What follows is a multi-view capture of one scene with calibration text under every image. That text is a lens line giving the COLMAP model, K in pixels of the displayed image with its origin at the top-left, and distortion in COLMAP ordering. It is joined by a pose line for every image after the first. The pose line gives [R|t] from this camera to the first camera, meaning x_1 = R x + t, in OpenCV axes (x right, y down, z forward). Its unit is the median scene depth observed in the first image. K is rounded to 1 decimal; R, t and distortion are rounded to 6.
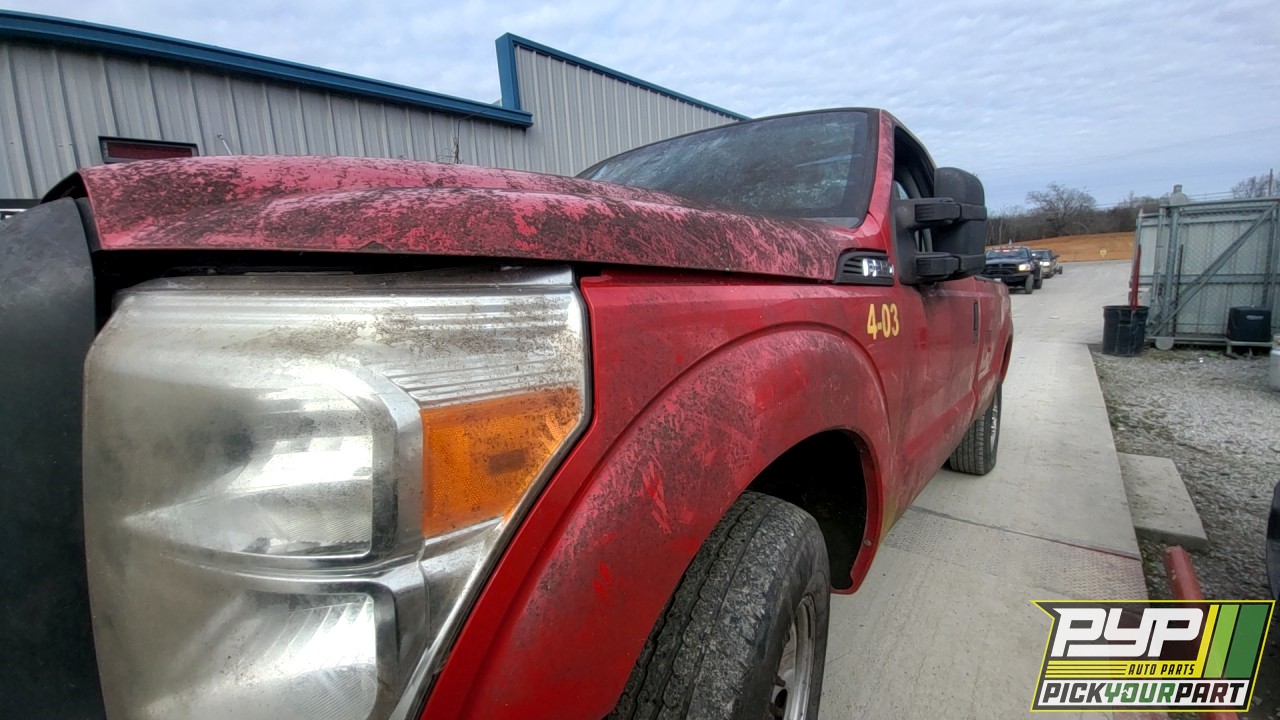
lens RADIAL K [[513.9, 0, 631.1], [0, 513.9, 357.3], [0, 0, 1]] dist [0.016739, -0.018623]
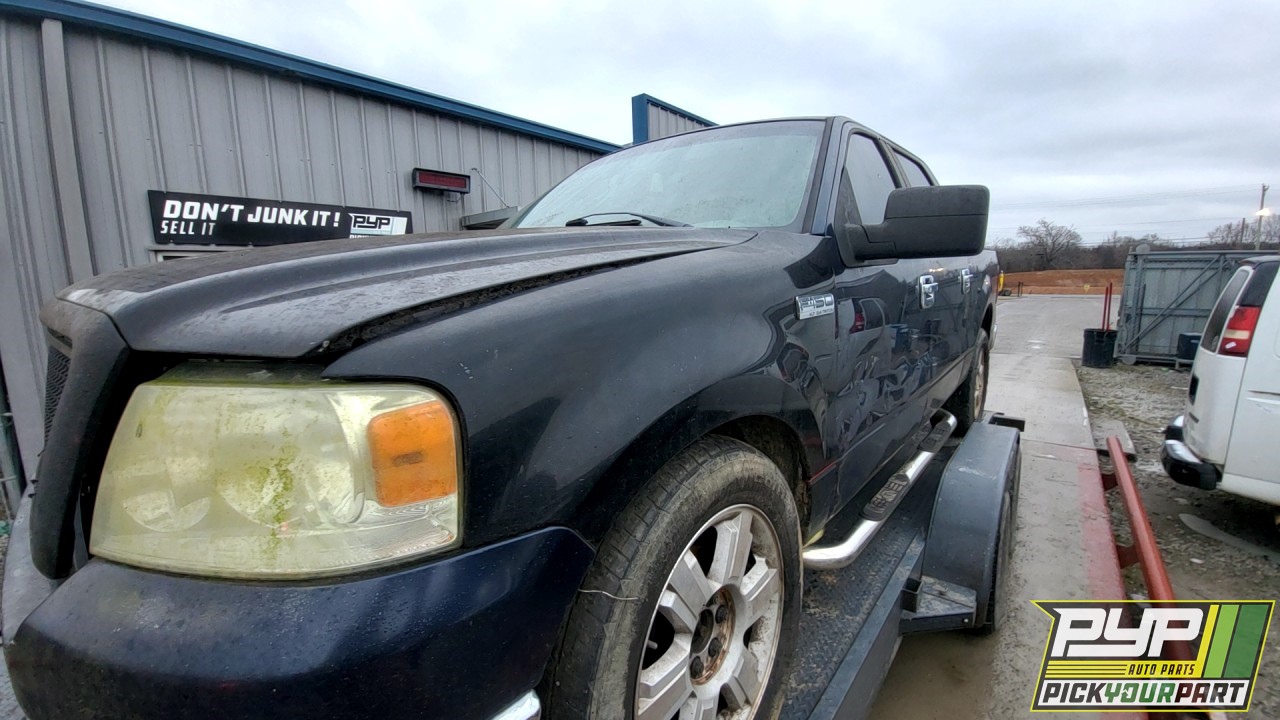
lens RADIAL K [[516.5, 0, 640.0], [0, 516.5, 360.0], [0, 0, 1]] dist [0.002054, -0.012189]
pose [[0.998425, 0.047873, 0.029243, -0.225151], [-0.047431, 0.998752, -0.015627, 0.052018], [-0.029954, 0.014215, 0.999450, -0.252543]]
